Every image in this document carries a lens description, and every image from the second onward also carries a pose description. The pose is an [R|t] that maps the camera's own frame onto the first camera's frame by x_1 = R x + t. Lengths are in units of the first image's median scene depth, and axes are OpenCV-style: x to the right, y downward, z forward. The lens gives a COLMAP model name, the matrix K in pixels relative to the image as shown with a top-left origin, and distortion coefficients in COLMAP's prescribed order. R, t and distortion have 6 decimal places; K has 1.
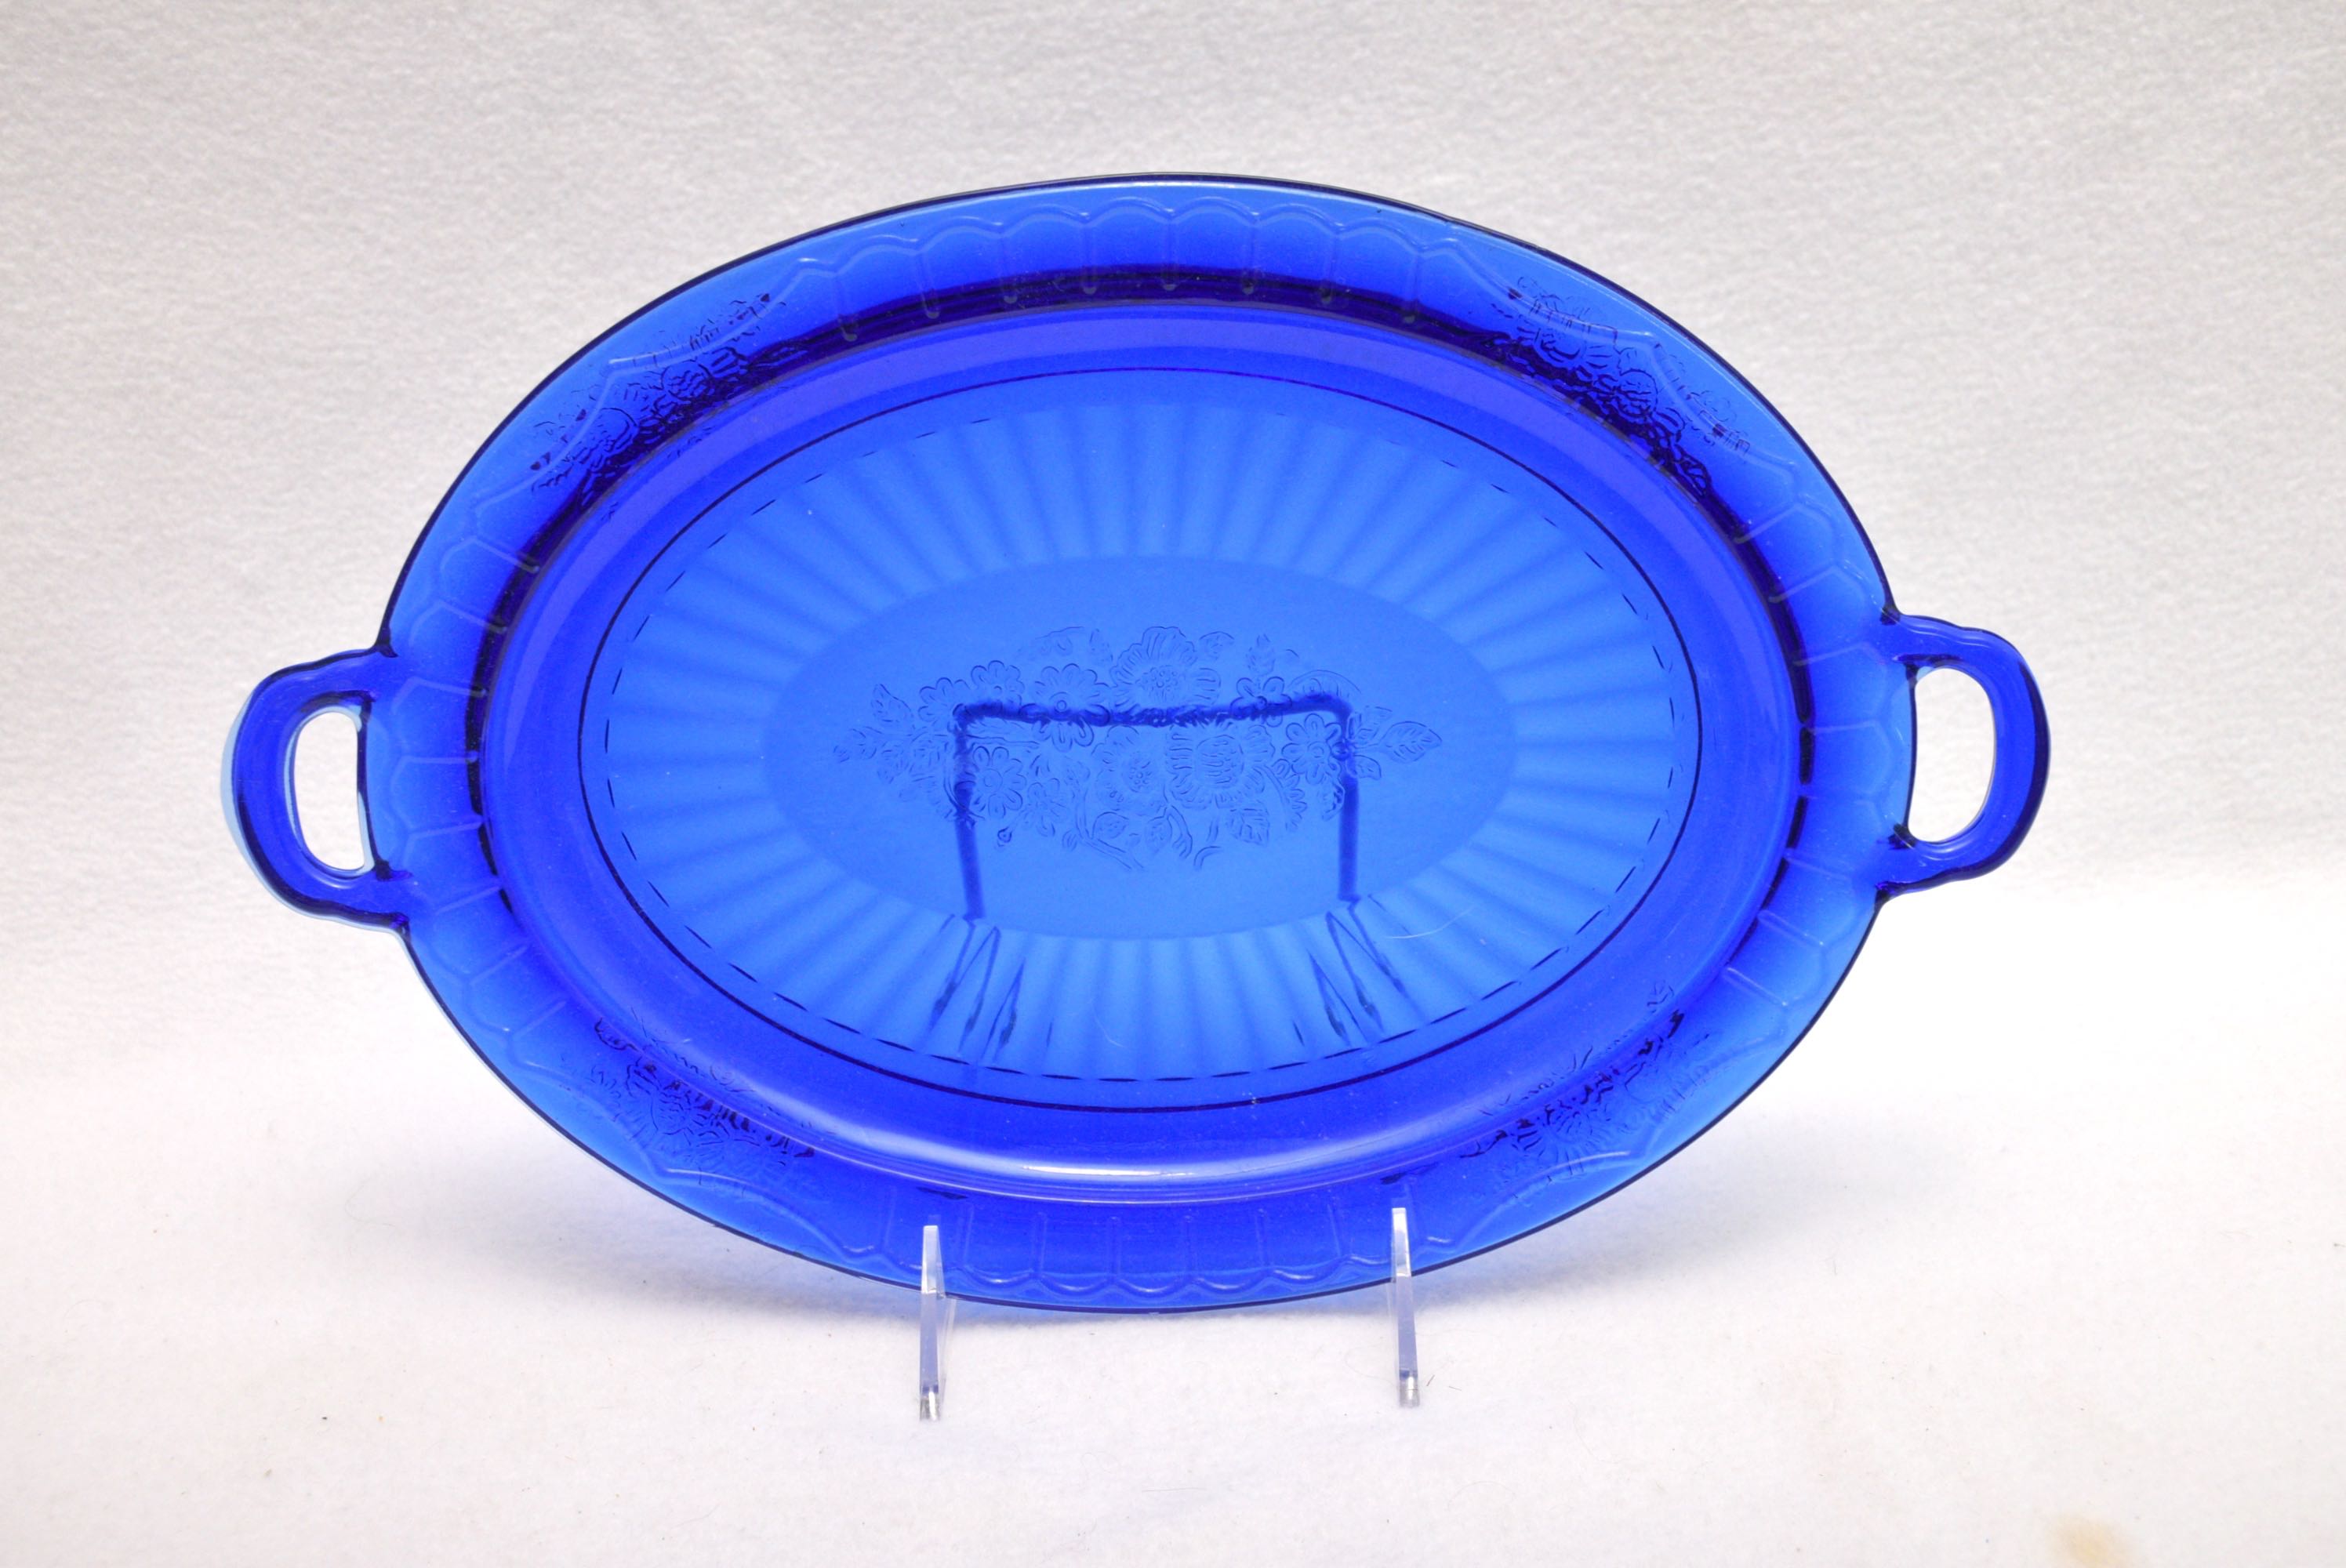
lens RADIAL K [[2505.0, 0, 1194.4], [0, 2505.0, 765.8], [0, 0, 1]] dist [-0.012654, 0.000000]
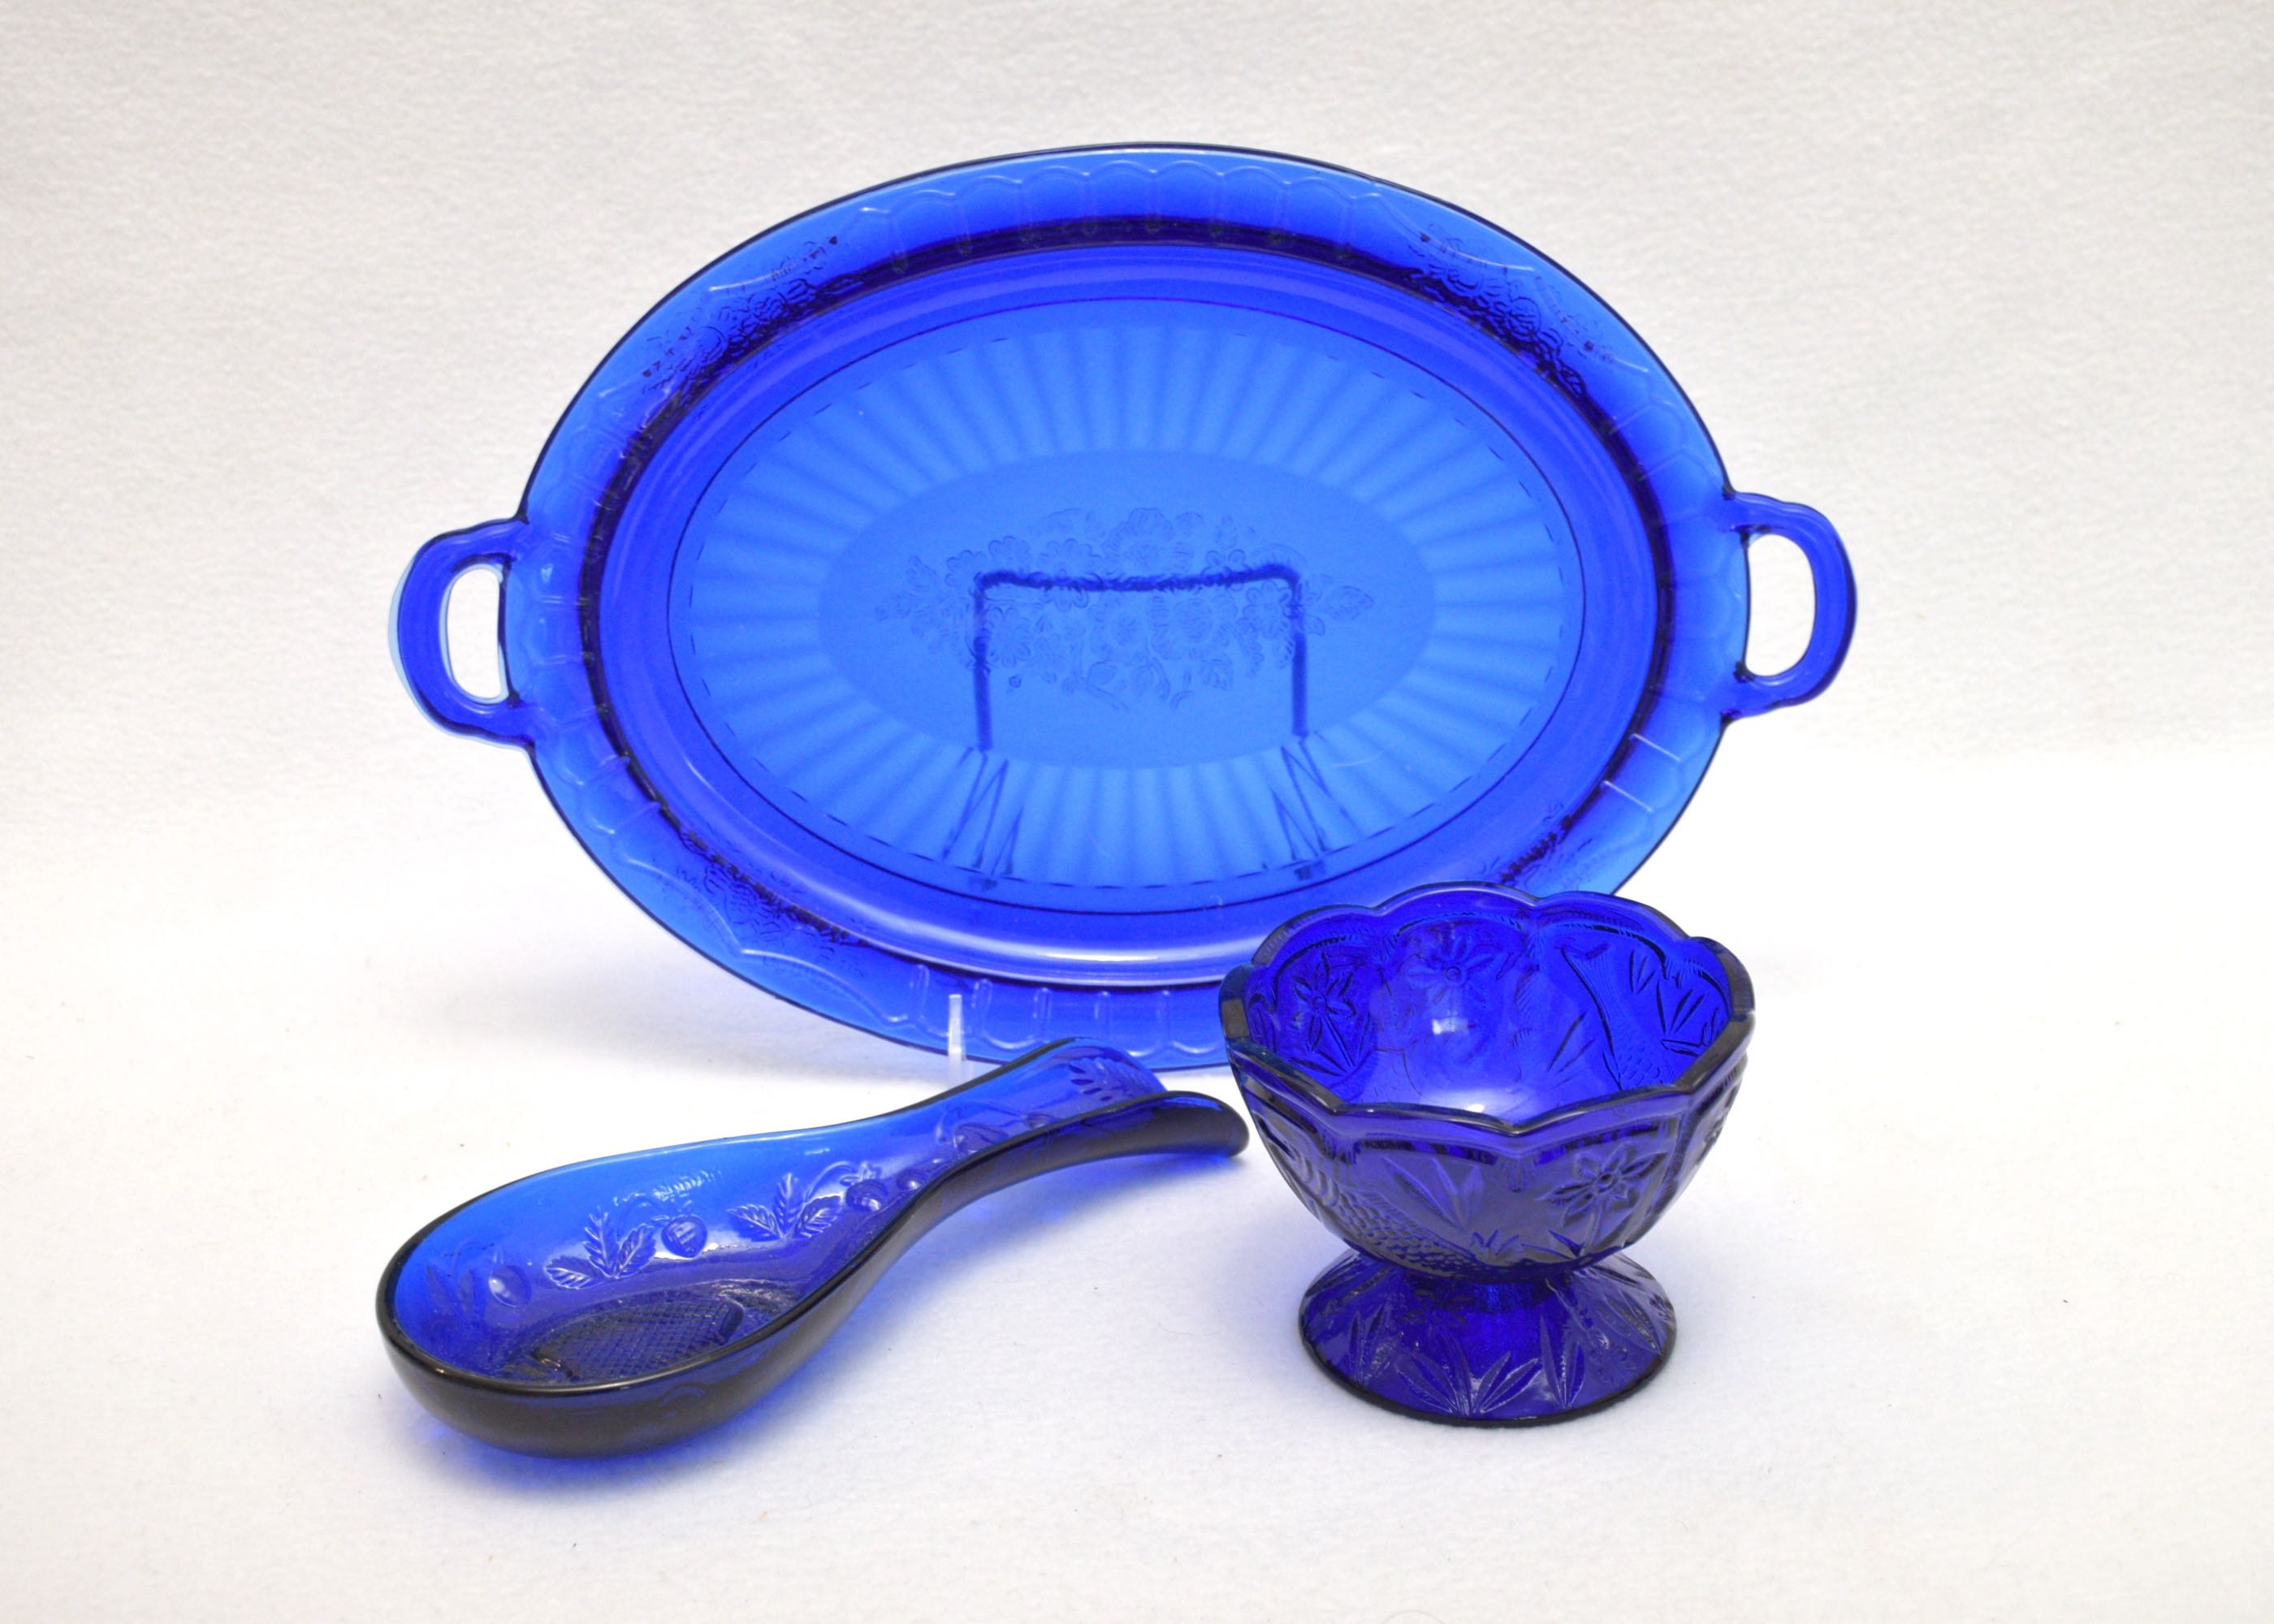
lens RADIAL K [[3575.4, 0, 1148.5], [0, 3575.4, 801.4], [0, 0, 1]] dist [-0.051321, 0.000000]
pose [[0.999997, 0.002563, 0.000043, -0.008927], [-0.002558, 0.998763, -0.049666, 0.141125], [-0.000170, 0.049665, 0.998766, -0.597886]]
